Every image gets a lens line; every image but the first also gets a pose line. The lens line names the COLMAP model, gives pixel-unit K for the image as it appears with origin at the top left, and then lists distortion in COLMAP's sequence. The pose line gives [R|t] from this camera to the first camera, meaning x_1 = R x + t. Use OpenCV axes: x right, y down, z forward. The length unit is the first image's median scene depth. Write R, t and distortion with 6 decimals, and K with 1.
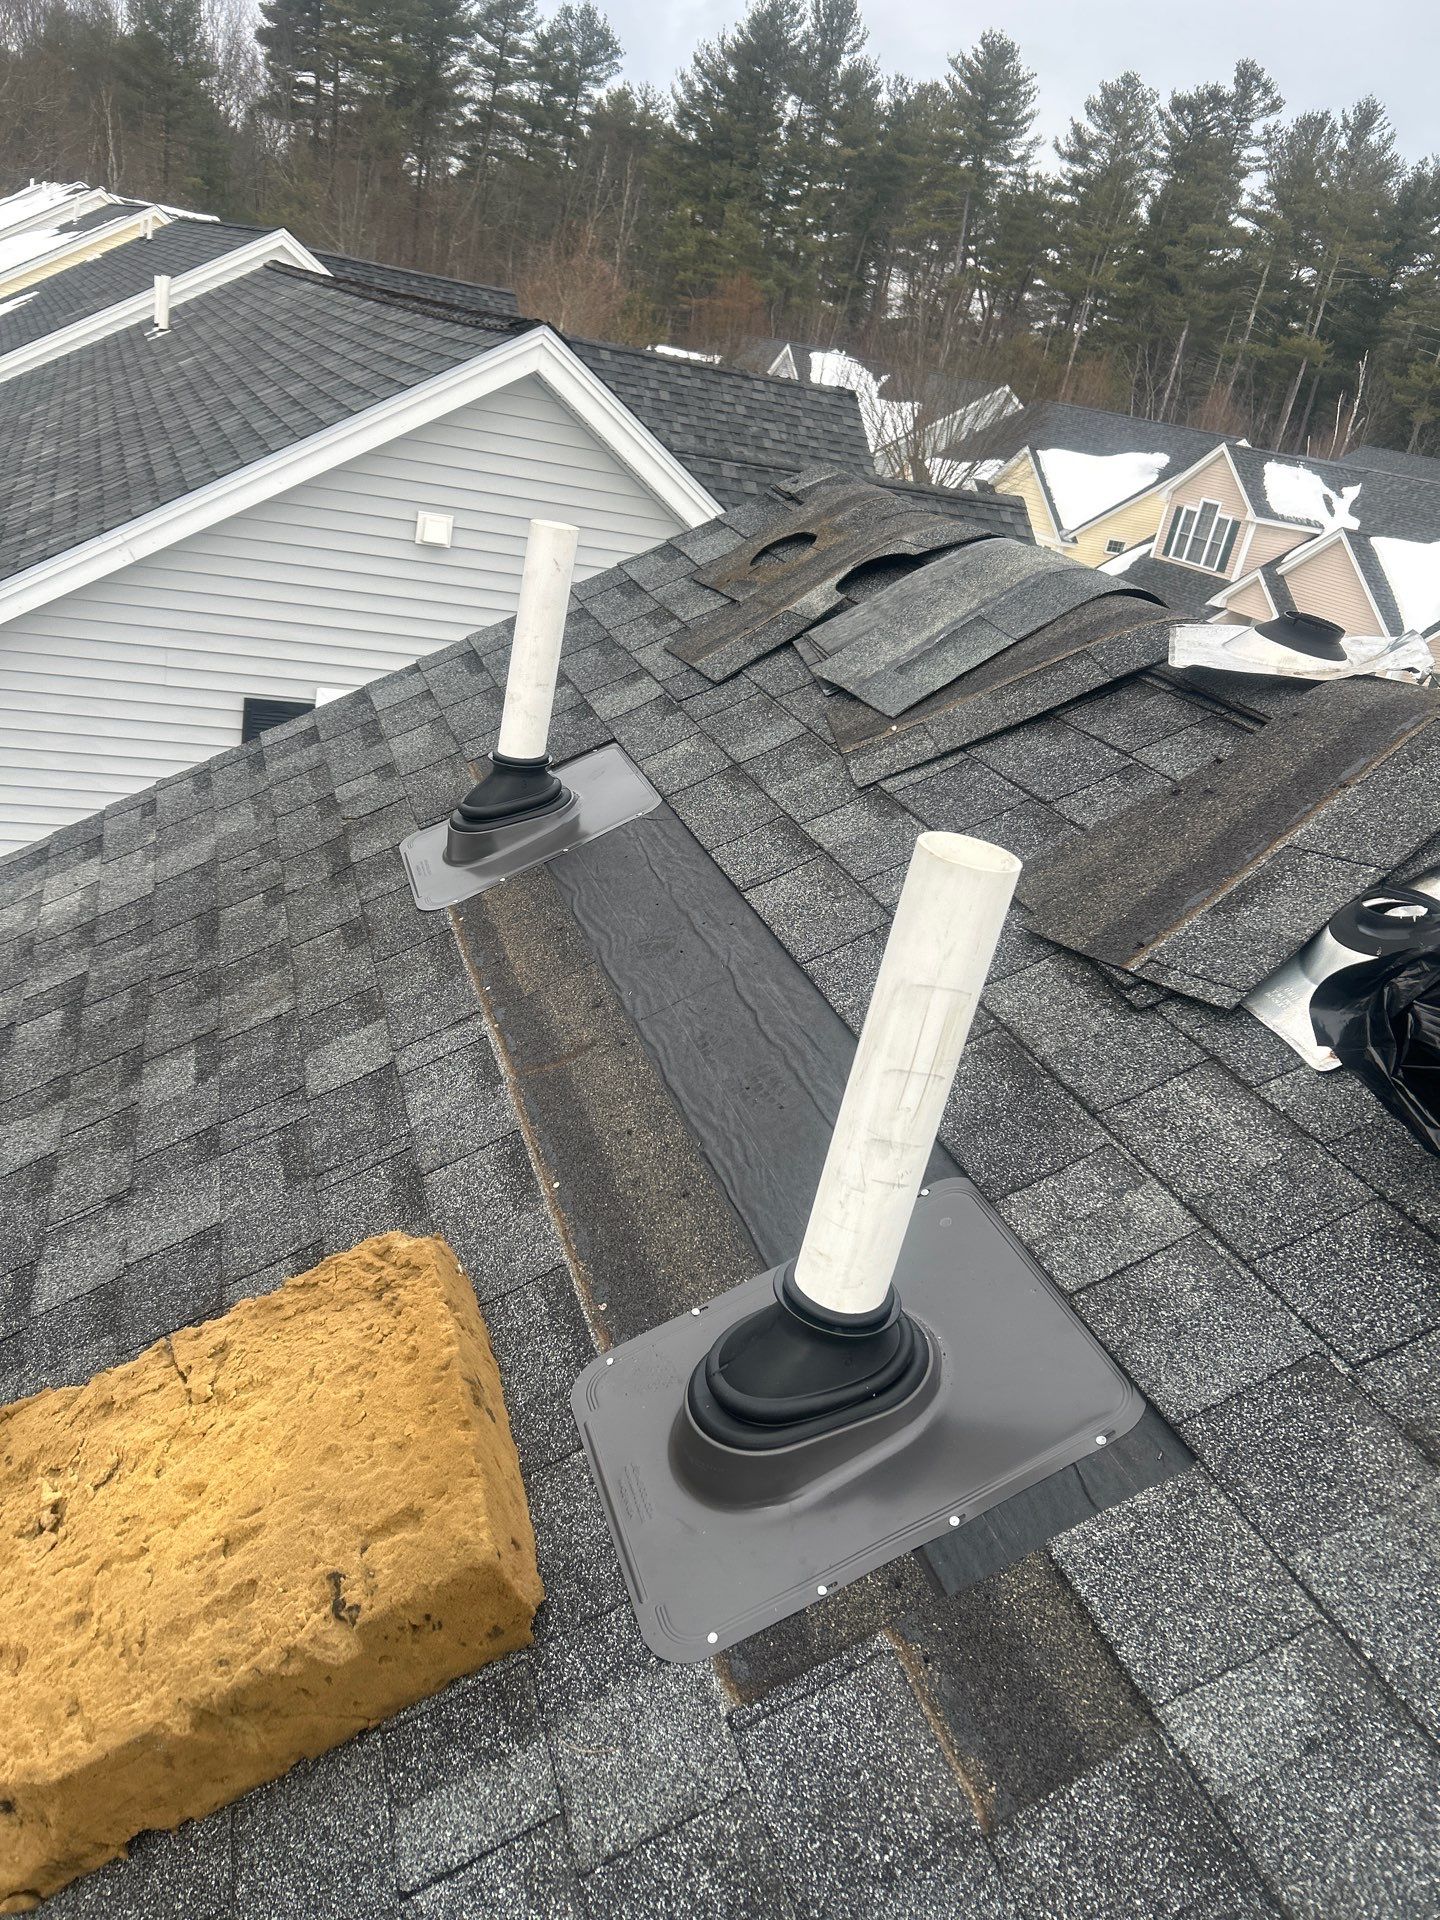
lens RADIAL K [[1428.8, 0, 695.9], [0, 1428.8, 955.5], [0, 0, 1]] dist [0.045558, -0.046226]
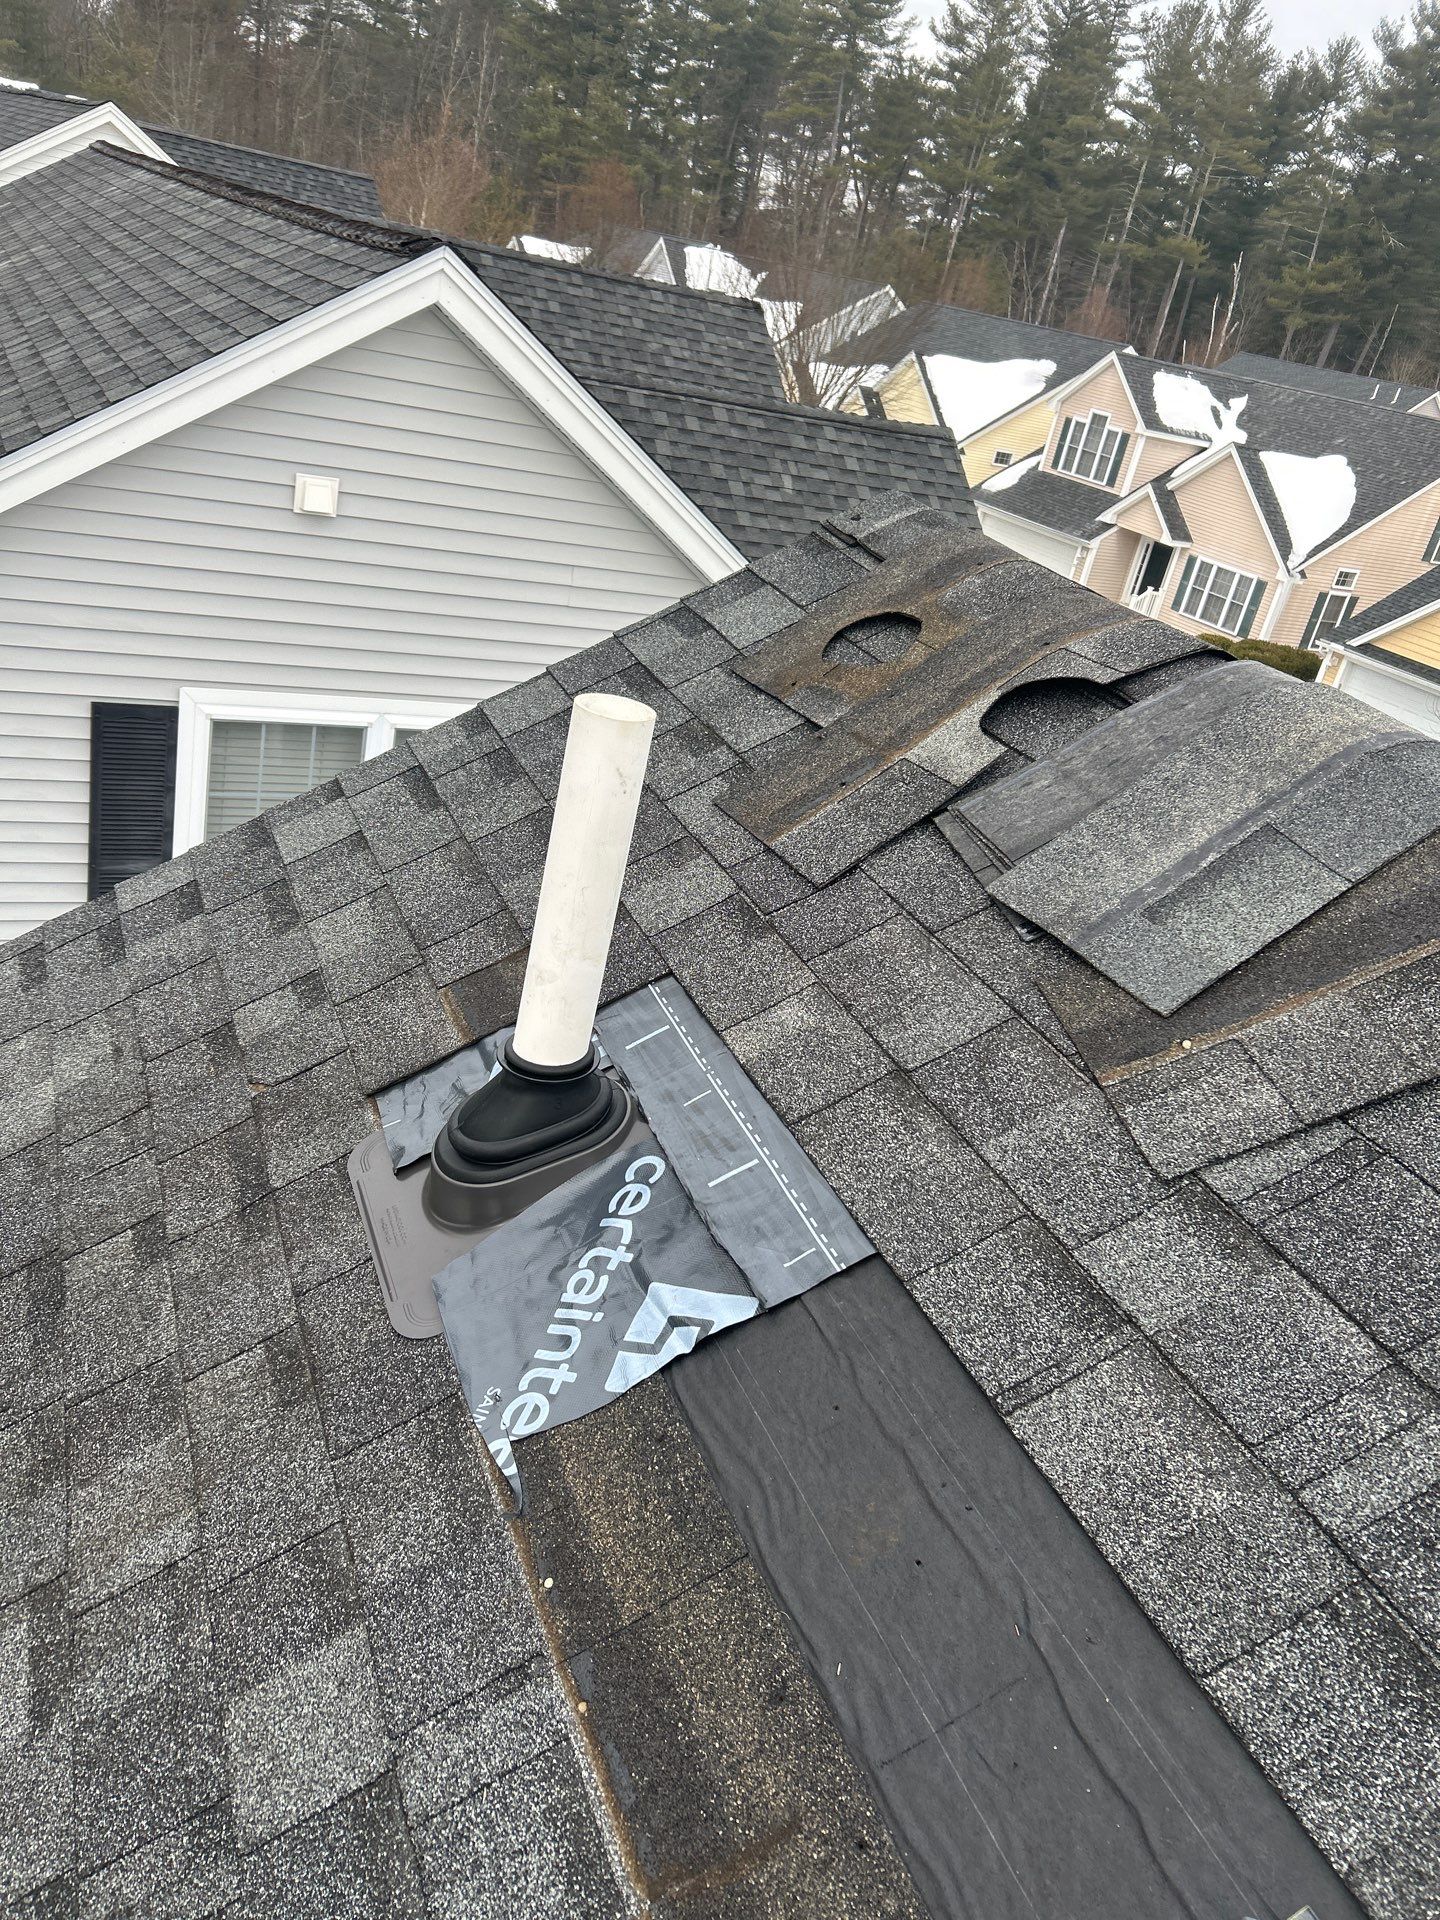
lens RADIAL K [[1428.8, 0, 697.5], [0, 1428.8, 976.2], [0, 0, 1]] dist [0.045558, -0.046226]
pose [[0.996264, -0.026770, 0.082101, -0.041158], [0.020606, 0.996968, 0.075031, -0.083070], [-0.083861, -0.073059, 0.993796, 0.143741]]
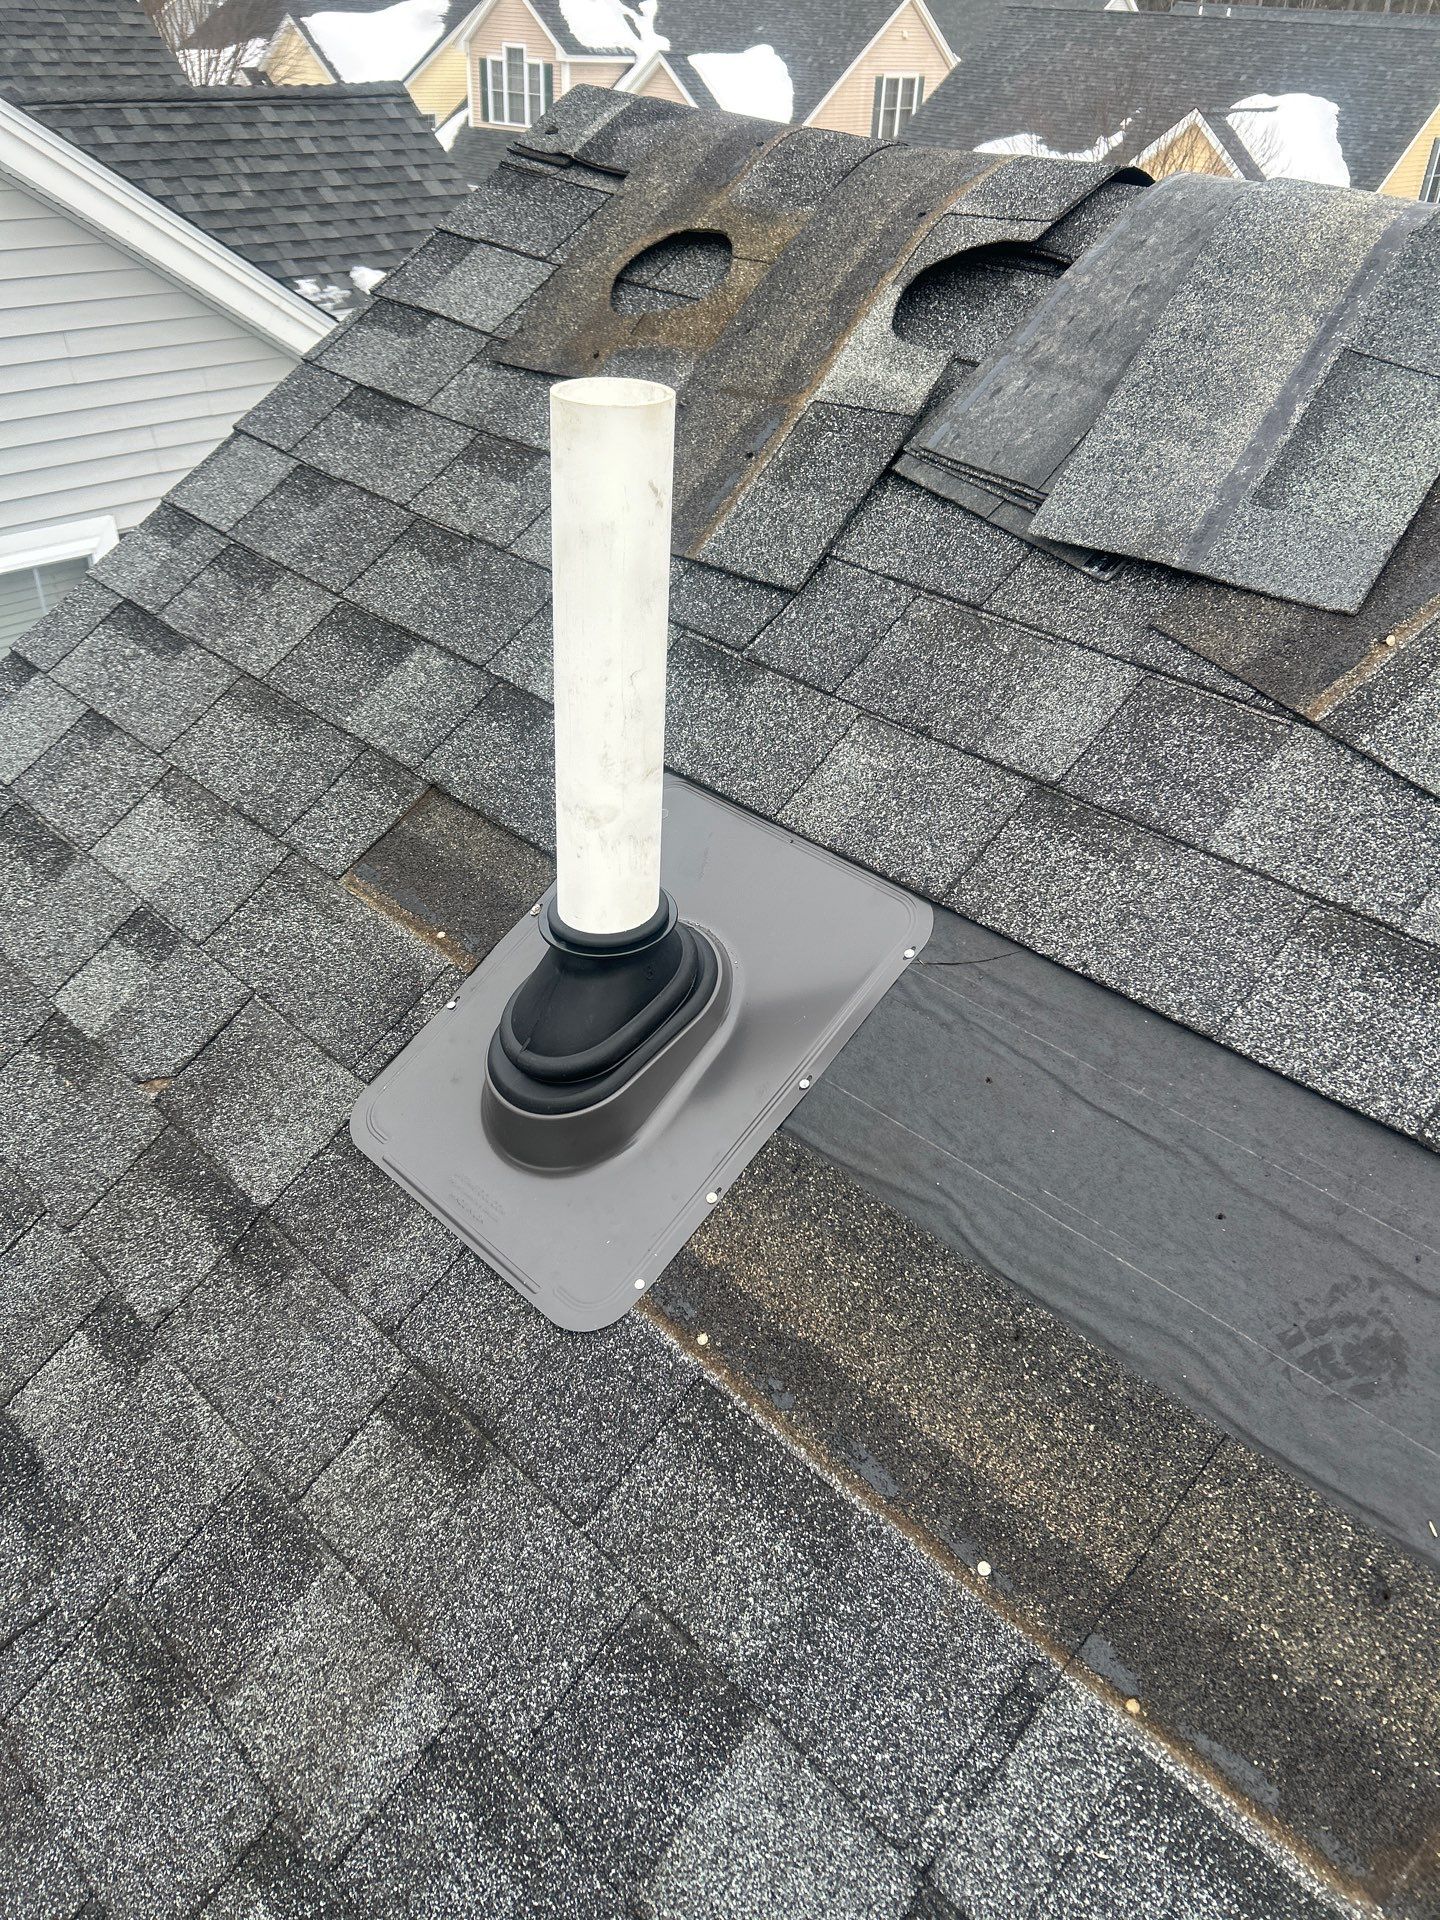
lens RADIAL K [[1428.3, 0, 720.3], [0, 1428.3, 977.8], [0, 0, 1]] dist [0.045855, -0.049558]
pose [[0.878333, -0.377410, 0.293416, -0.088836], [0.292555, 0.909782, 0.294463, -0.093230], [-0.378078, -0.172797, 0.909504, 0.214802]]
